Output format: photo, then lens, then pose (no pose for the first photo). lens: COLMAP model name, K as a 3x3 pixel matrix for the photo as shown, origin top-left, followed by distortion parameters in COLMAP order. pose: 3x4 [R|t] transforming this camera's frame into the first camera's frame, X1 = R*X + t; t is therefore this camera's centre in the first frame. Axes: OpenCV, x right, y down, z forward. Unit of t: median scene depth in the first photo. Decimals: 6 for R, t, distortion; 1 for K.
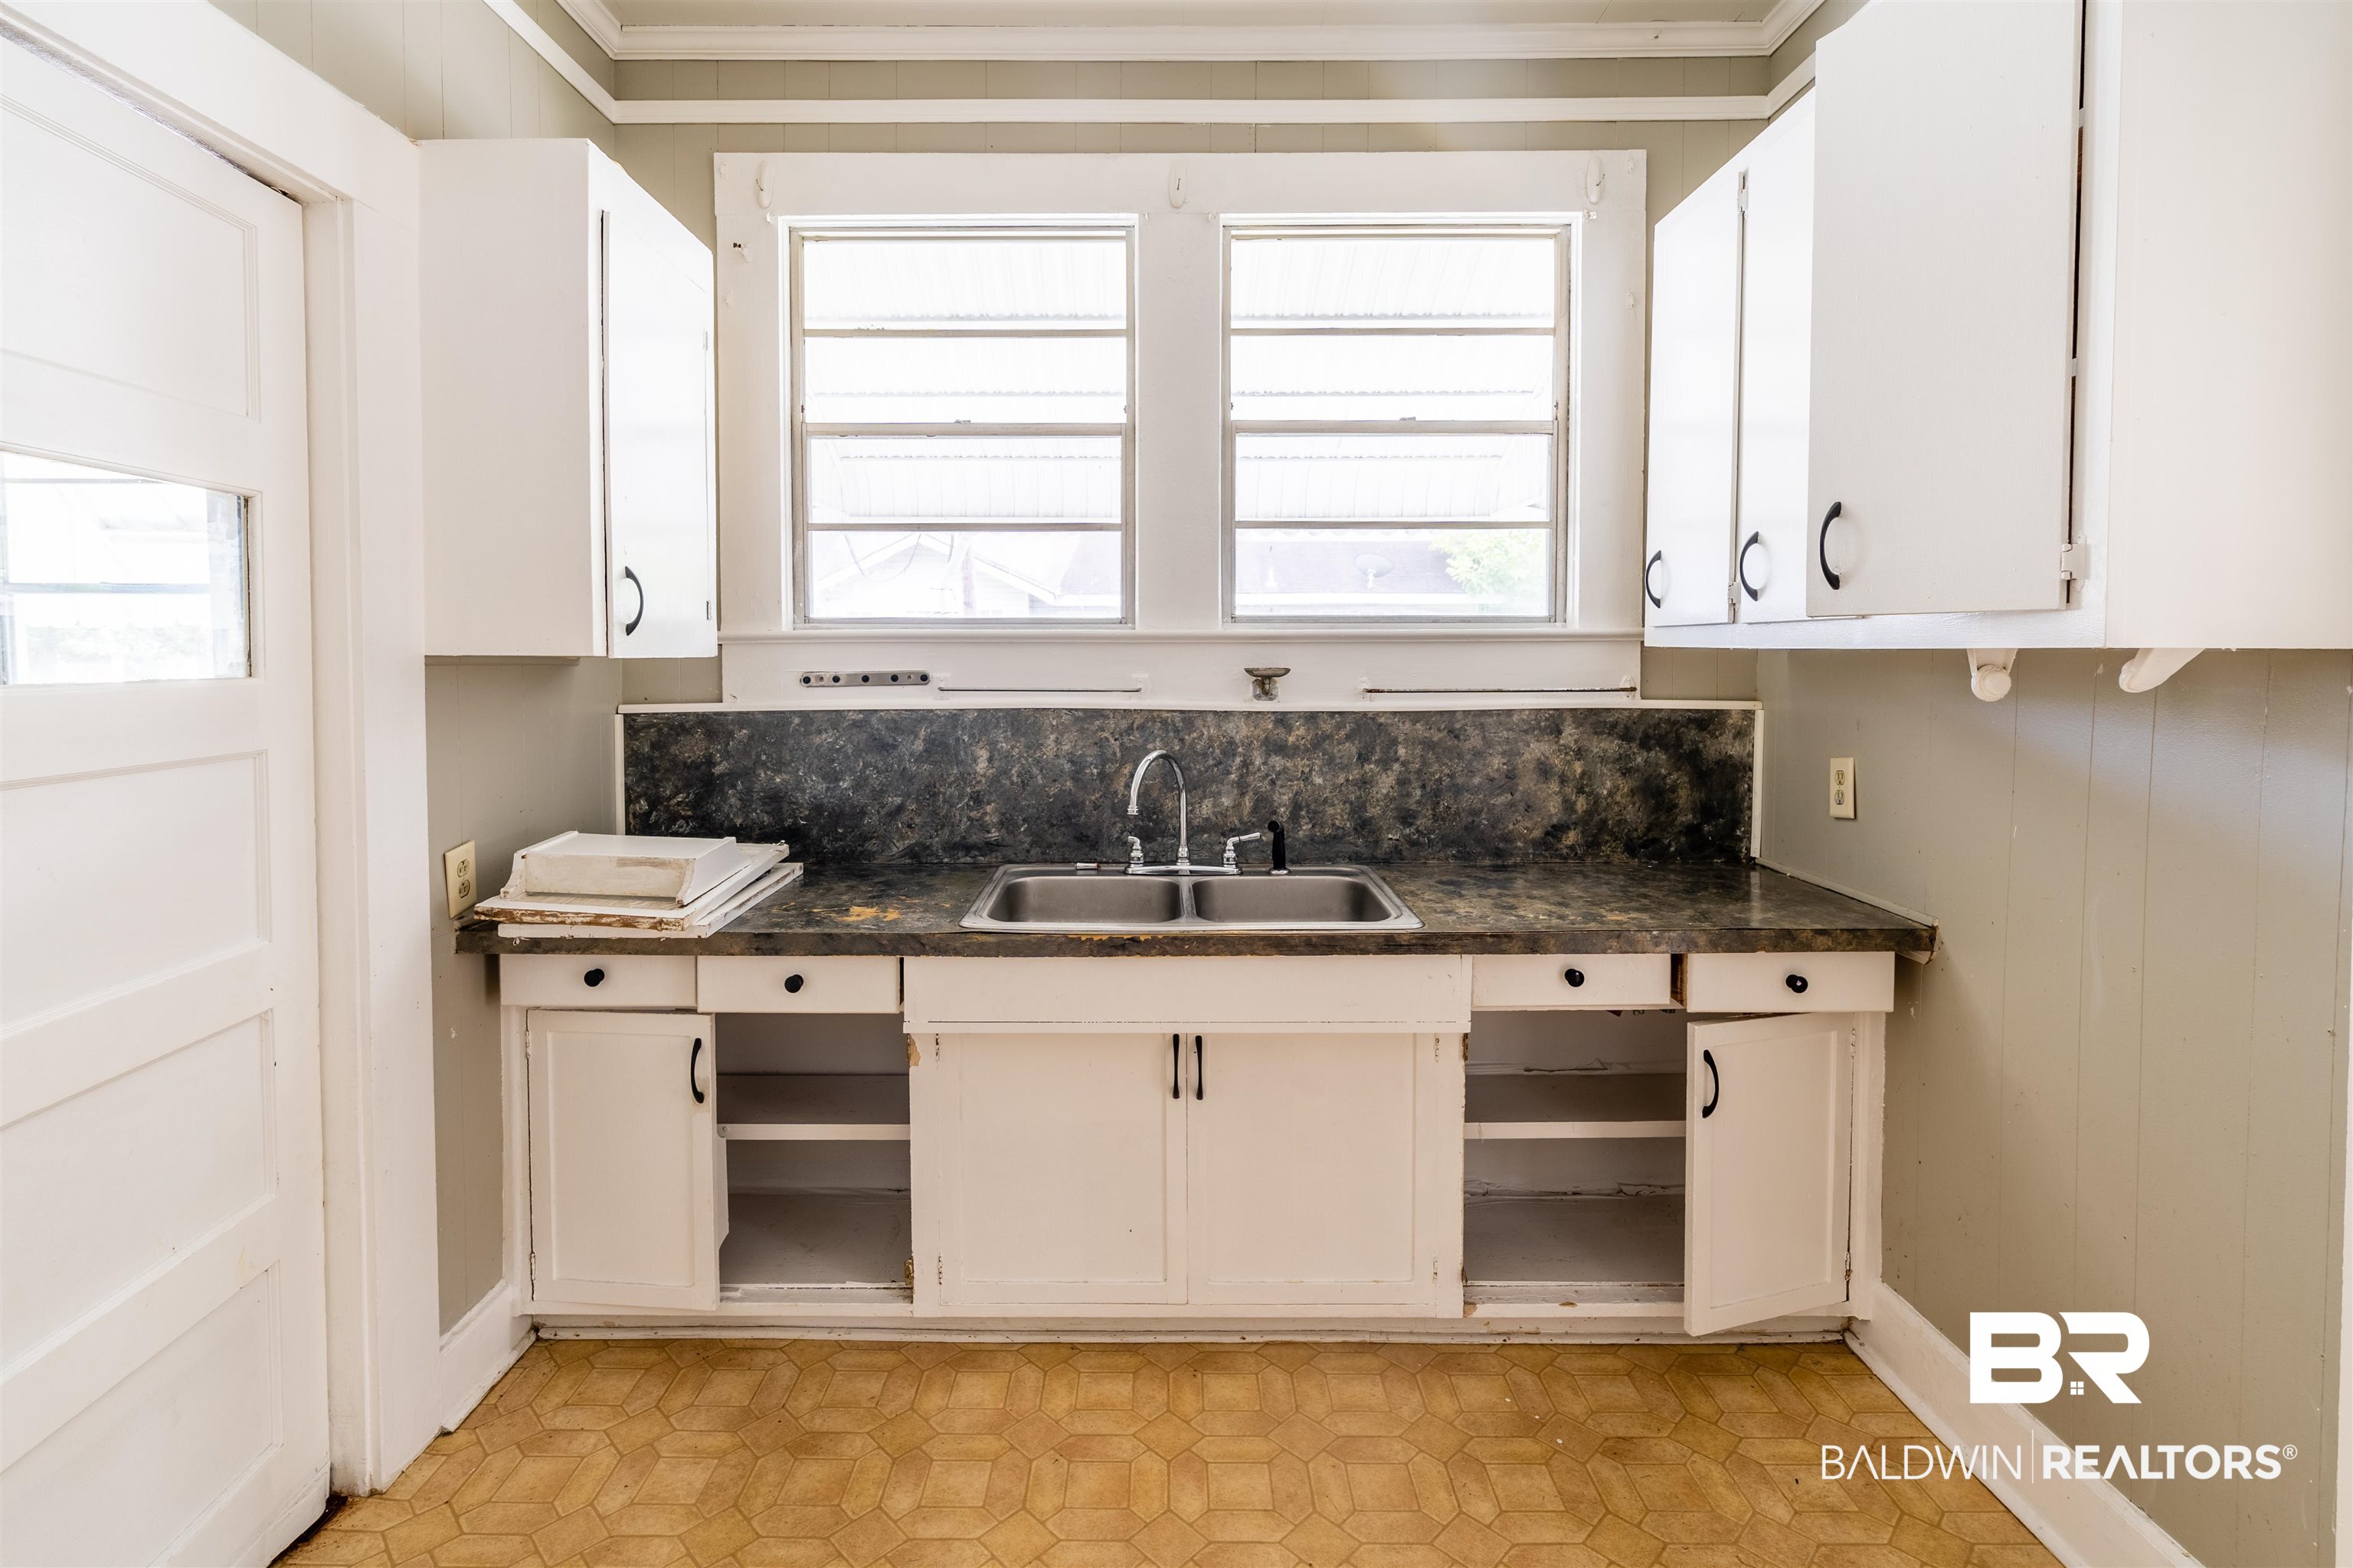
lens RADIAL K [[1131.9, 0, 1171.7], [0, 1131.9, 696.7], [0, 0, 1]] dist [-0.009126, 0.001625]
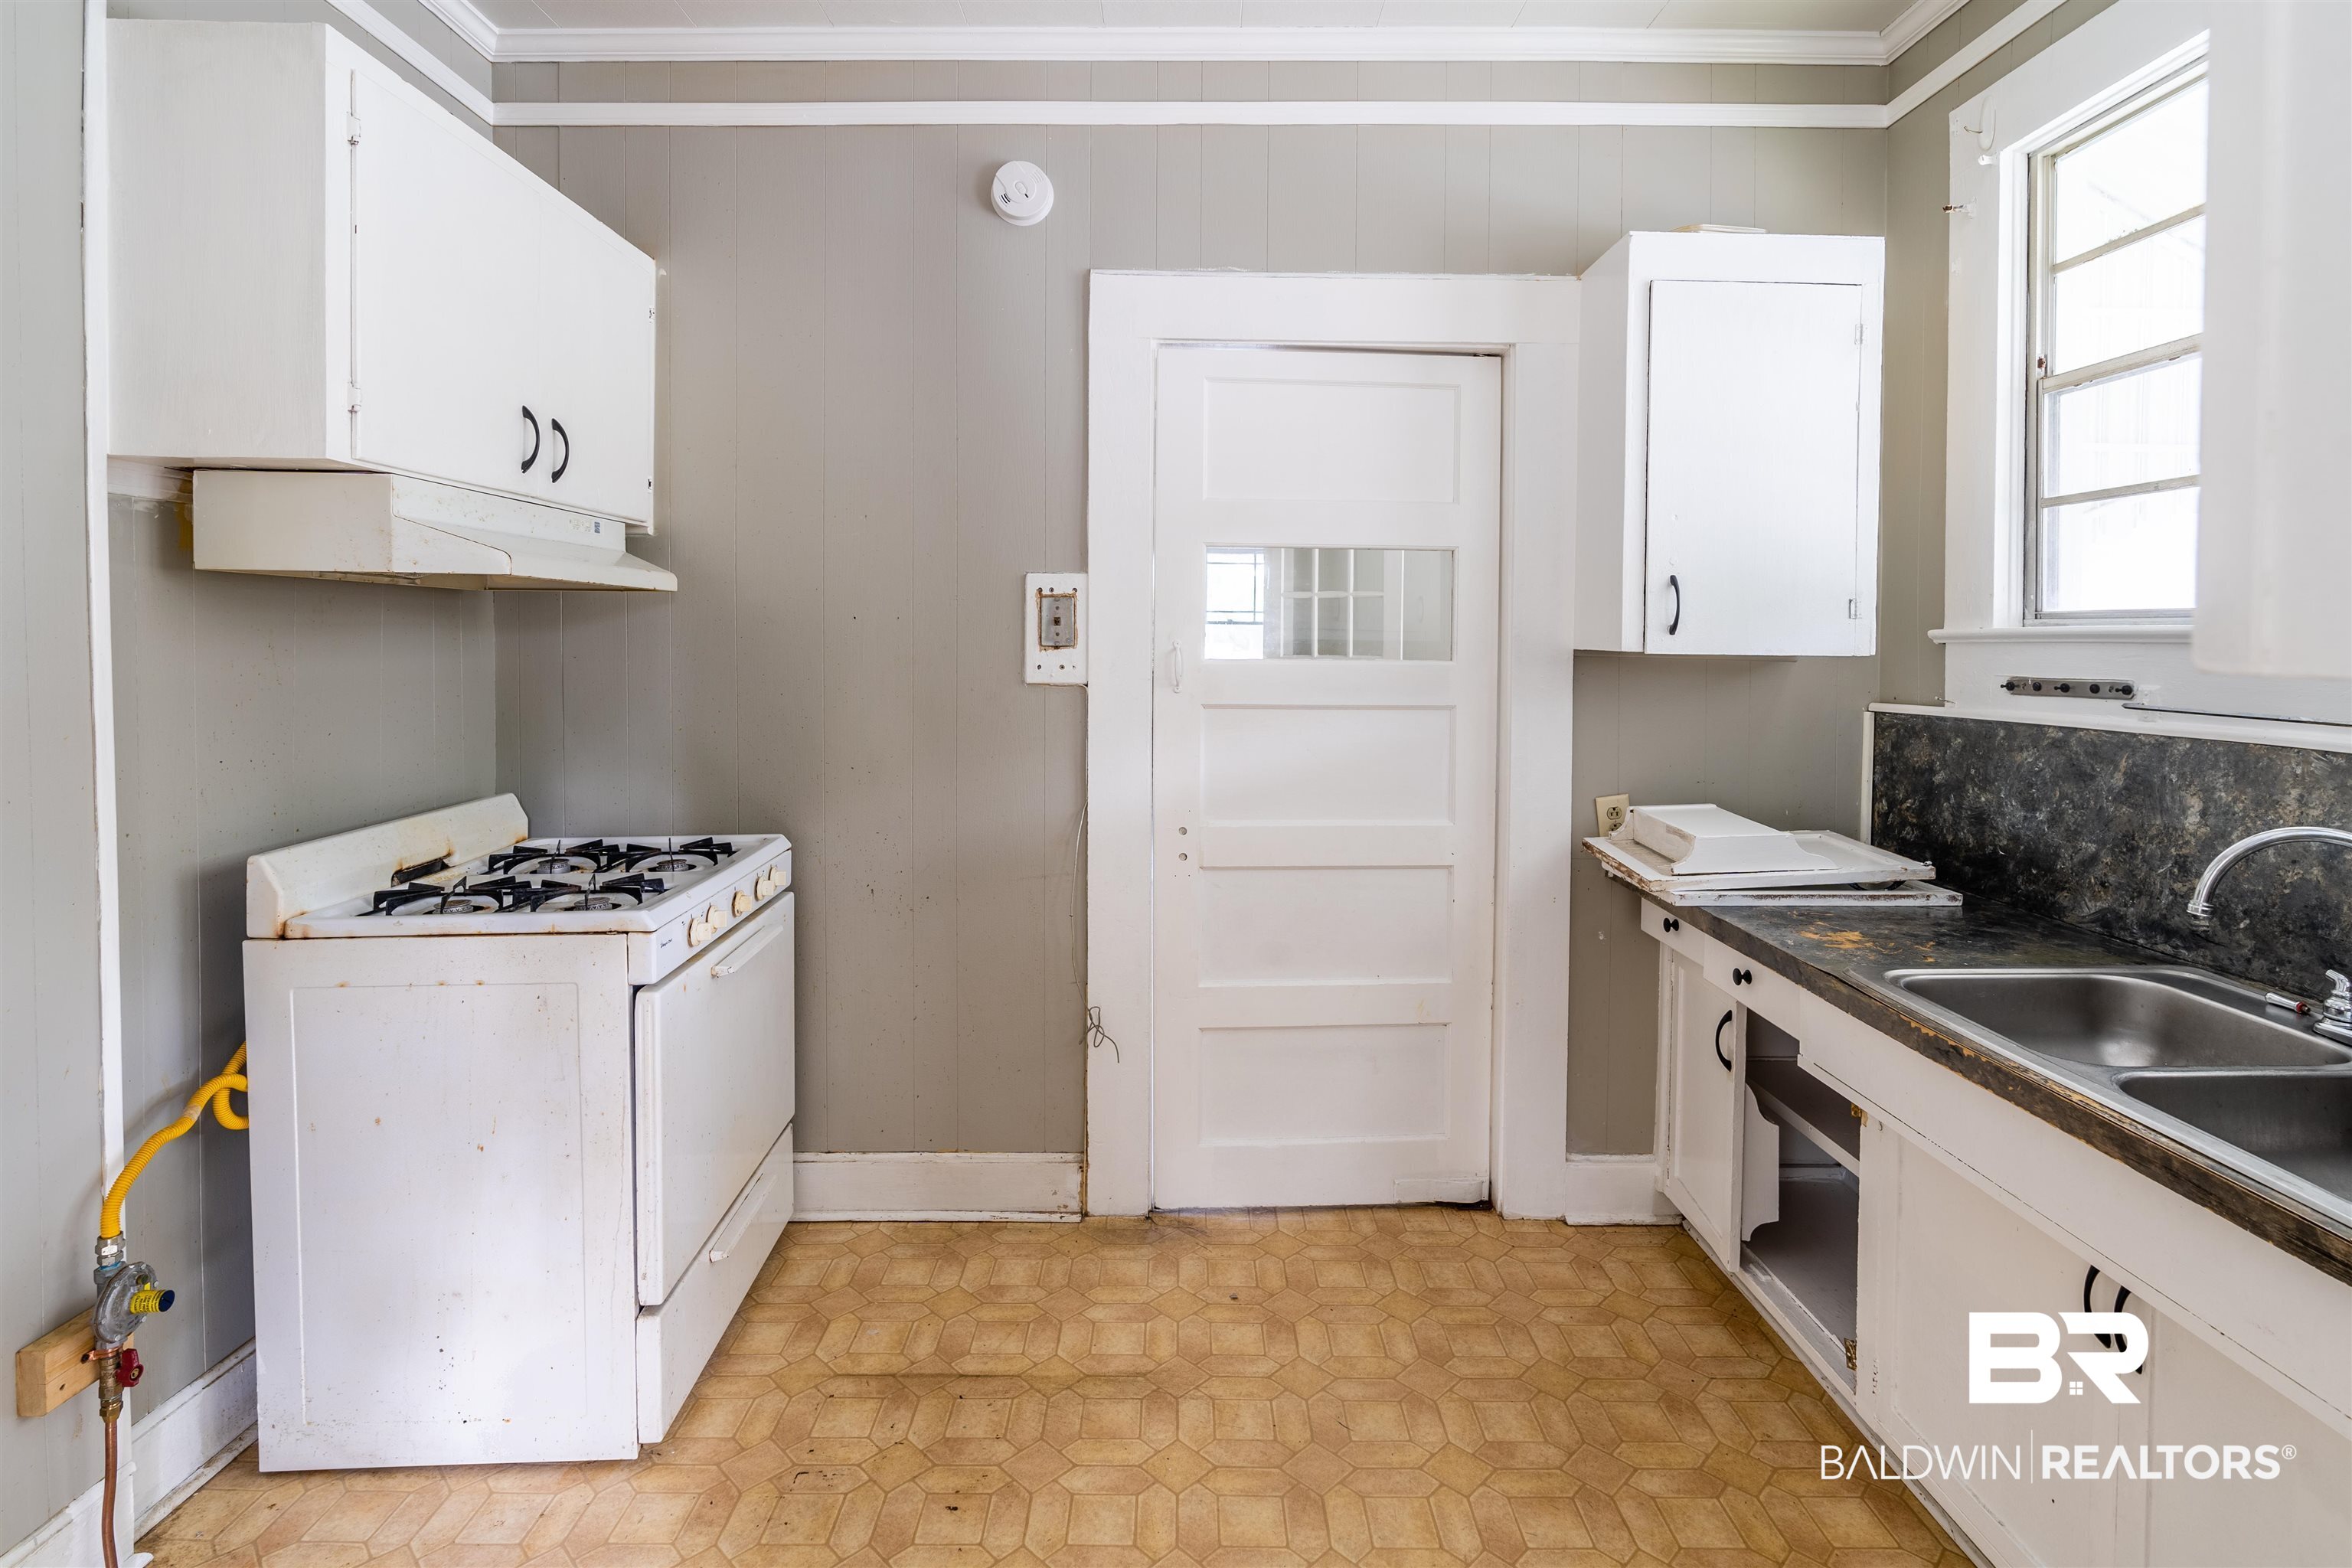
lens RADIAL K [[1113.1, 0, 1147.9], [0, 1113.1, 688.5], [0, 0, 1]] dist [-0.004456, -0.000939]
pose [[-0.000188, 0.046424, -0.998922, 0.508112], [-0.051176, 0.997612, 0.046373, -0.018448], [0.998690, 0.051129, 0.002188, 0.352778]]
